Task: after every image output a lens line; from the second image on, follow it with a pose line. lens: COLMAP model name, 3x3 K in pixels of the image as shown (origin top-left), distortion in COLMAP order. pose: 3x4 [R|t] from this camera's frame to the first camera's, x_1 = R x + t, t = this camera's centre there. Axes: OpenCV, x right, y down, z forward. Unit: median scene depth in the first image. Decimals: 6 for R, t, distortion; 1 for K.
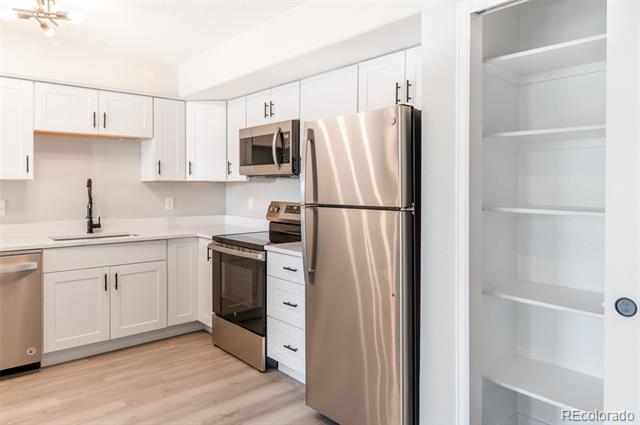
lens RADIAL K [[437.3, 0, 321.5], [0, 437.3, 189.3], [0, 0, 1]] dist [-0.001218, -0.000625]
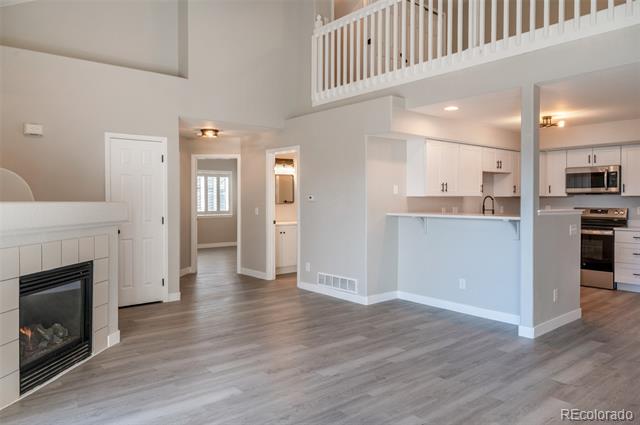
lens RADIAL K [[448.0, 0, 321.0], [0, 448.0, 205.3], [0, 0, 1]] dist [-0.000427, 0.001094]
pose [[0.999684, -0.005064, -0.024609, -1.185069], [0.005180, 0.999976, 0.004662, 0.005086], [0.024585, -0.004788, 0.999686, -0.931428]]
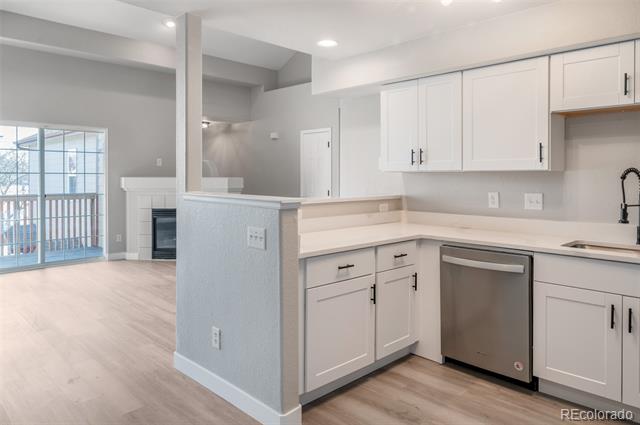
lens RADIAL K [[438.9, 0, 319.0], [0, 438.9, 178.1], [0, 0, 1]] dist [-0.001797, -0.000957]
pose [[0.059505, -0.000344, -0.998228, 0.153286], [-0.009379, 0.999956, -0.000903, -0.001085], [0.998184, 0.009417, 0.059499, 0.439945]]
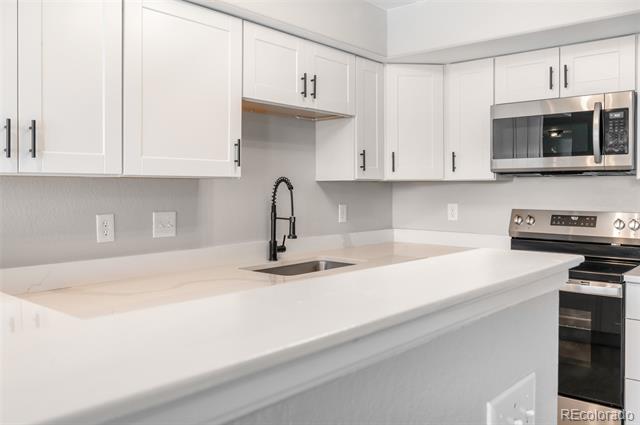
lens RADIAL K [[538.9, 0, 319.9], [0, 538.9, 191.8], [0, 0, 1]] dist [-0.000200, -0.001494]
pose [[0.989032, -0.002749, 0.147673, -0.584645], [0.002960, 0.999995, -0.001209, -0.000537], [-0.147669, 0.001633, 0.989035, 0.199103]]
